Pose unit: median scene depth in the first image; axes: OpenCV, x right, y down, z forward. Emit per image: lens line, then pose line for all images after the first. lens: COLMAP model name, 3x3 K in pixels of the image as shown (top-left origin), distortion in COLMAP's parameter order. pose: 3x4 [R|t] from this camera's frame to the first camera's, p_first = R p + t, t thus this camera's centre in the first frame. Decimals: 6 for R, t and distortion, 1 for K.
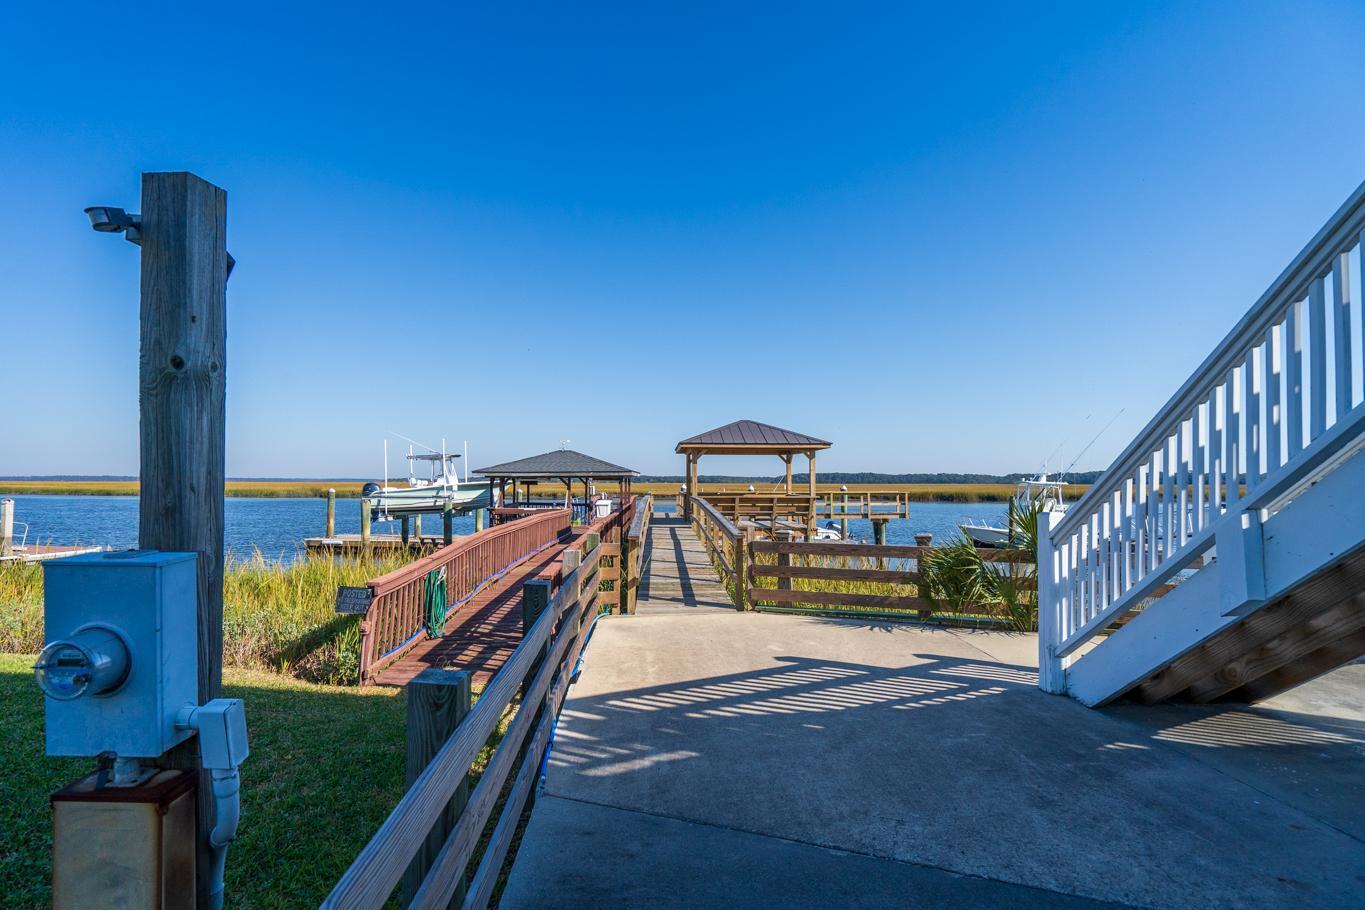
lens RADIAL K [[645.6, 0, 680.7], [0, 645.6, 476.7], [0, 0, 1]] dist [-0.000924, 0.000173]
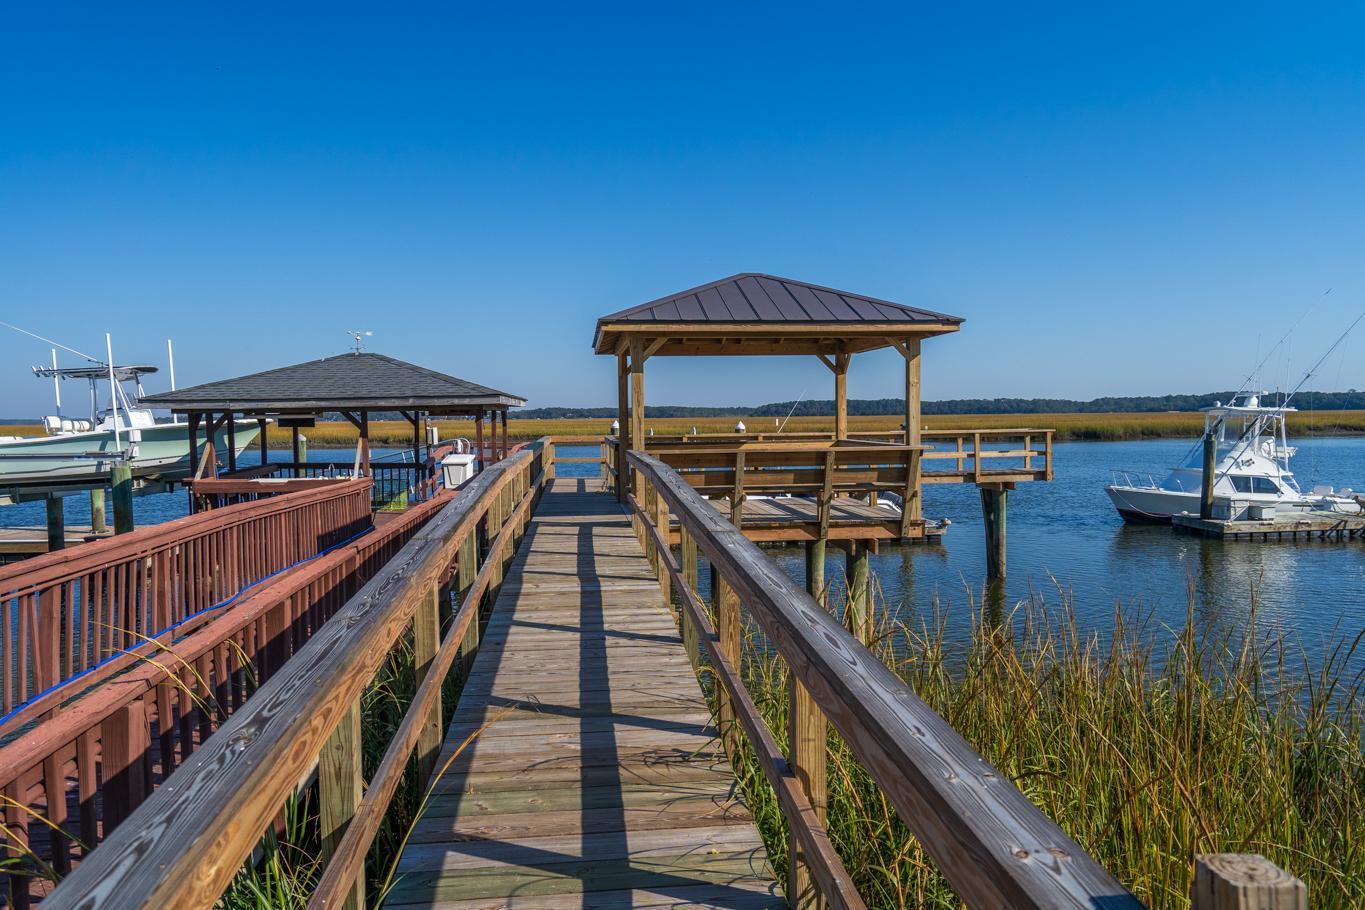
lens RADIAL K [[925.3, 0, 682.5], [0, 925.3, 455.0], [0, 0, 1]] dist [-0.001800, 0.000222]
pose [[0.997238, -0.017157, 0.072265, 0.004775], [0.013518, 0.998630, 0.050550, 0.002441], [-0.073033, -0.049433, 0.996104, 0.285969]]
